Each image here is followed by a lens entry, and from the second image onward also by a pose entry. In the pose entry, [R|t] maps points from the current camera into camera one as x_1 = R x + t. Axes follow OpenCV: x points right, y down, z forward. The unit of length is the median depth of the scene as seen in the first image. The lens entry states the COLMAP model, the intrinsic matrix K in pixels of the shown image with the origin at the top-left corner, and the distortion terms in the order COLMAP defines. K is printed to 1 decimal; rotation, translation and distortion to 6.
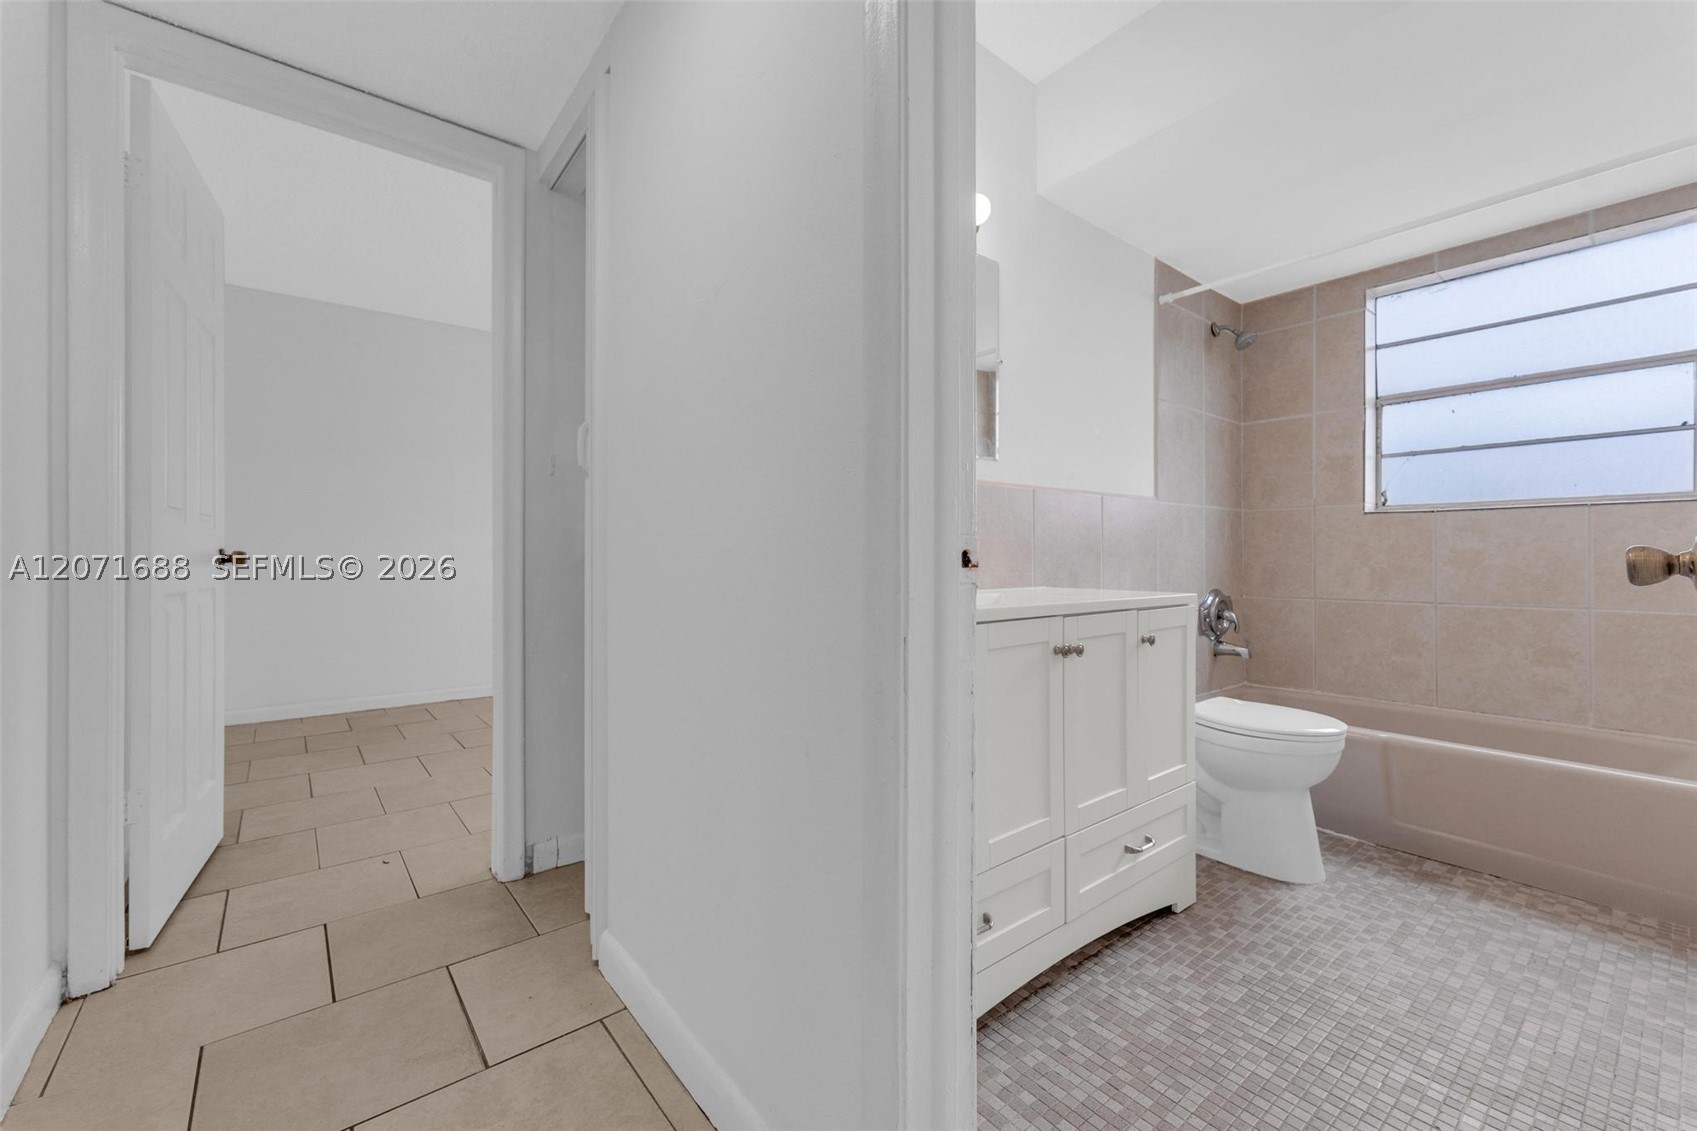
lens RADIAL K [[695.3, 0, 843.3], [0, 695.3, 558.1], [0, 0, 1]] dist [0.007439, 0.000292]
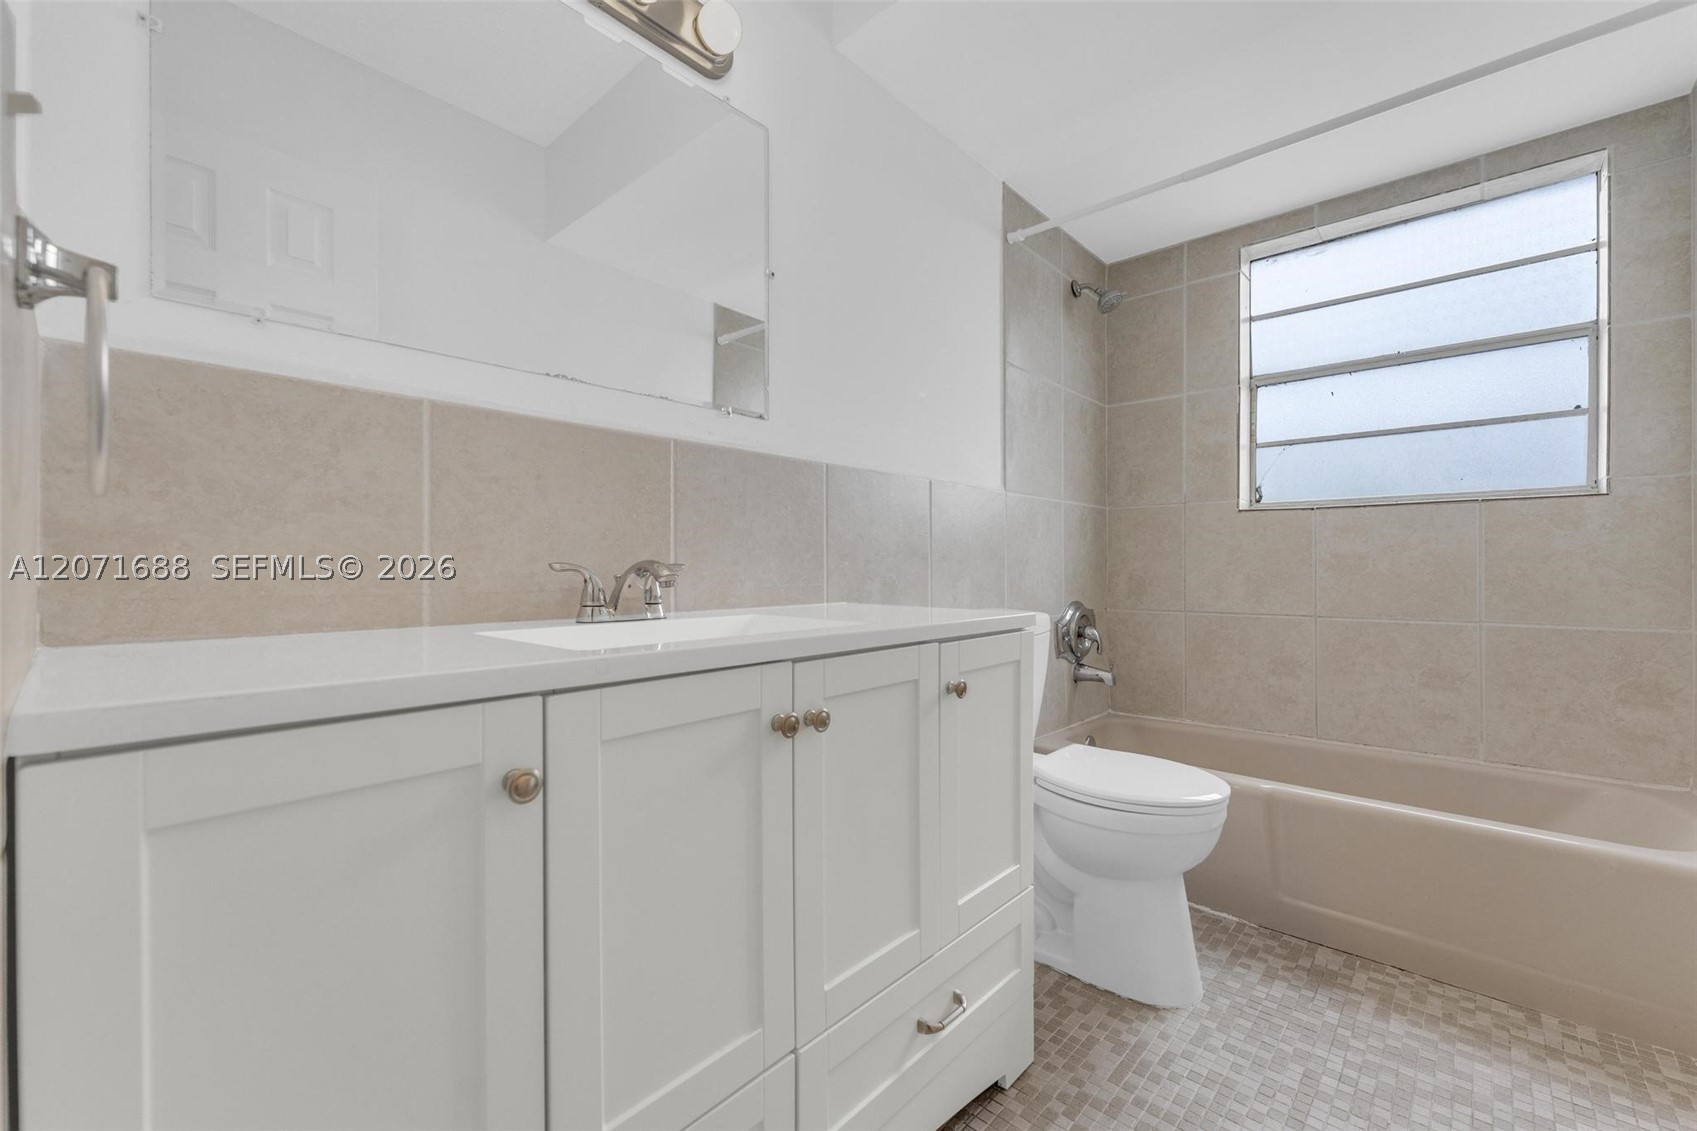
lens RADIAL K [[695.3, 0, 850.6], [0, 695.3, 569.7], [0, 0, 1]] dist [0.007439, 0.000292]
pose [[0.988002, -0.001152, 0.154439, 0.192405], [0.000584, 0.999993, 0.003724, 0.004969], [-0.154442, -0.003589, 0.987995, 0.304478]]
